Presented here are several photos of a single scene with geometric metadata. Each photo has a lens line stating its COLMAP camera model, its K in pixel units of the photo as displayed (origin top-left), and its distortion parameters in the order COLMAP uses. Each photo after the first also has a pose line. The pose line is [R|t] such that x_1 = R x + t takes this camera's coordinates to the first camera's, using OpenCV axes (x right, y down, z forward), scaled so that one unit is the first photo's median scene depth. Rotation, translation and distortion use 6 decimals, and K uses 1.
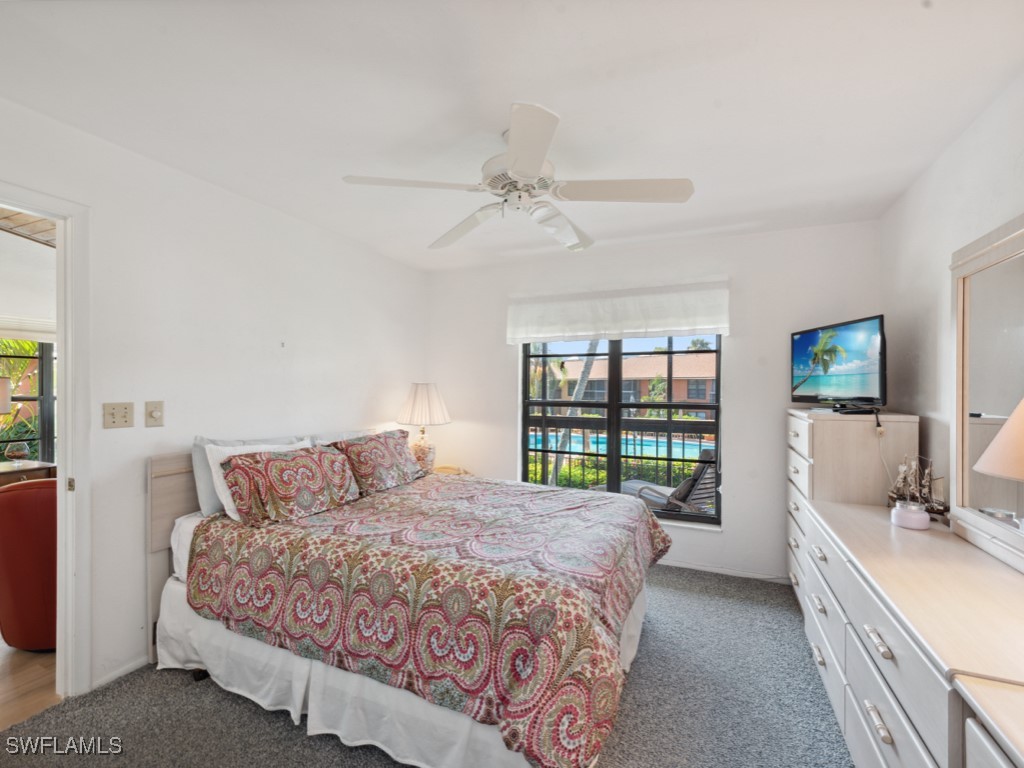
lens RADIAL K [[457.2, 0, 516.4], [0, 457.2, 386.5], [0, 0, 1]] dist [0.007445, -0.001454]
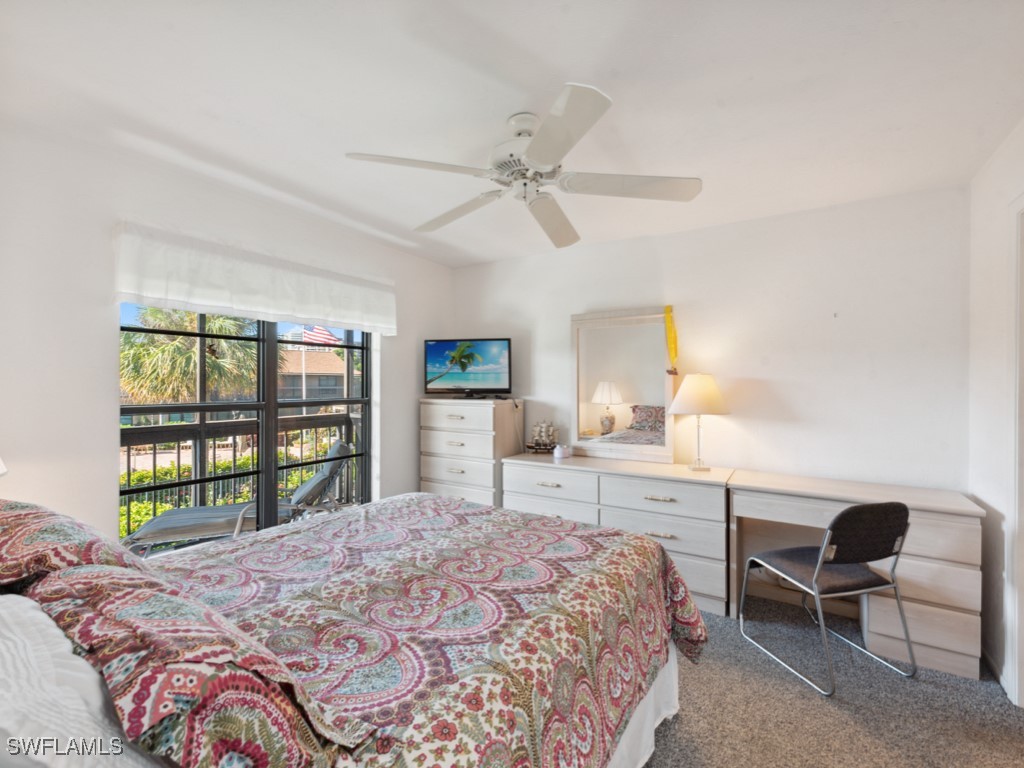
lens RADIAL K [[457.2, 0, 516.4], [0, 457.2, 386.5], [0, 0, 1]] dist [0.007445, -0.001454]
pose [[0.143117, -0.015571, 0.989583, -0.658906], [-0.000454, 0.999875, 0.015799, -0.004931], [-0.989706, -0.002711, 0.143092, 0.612396]]
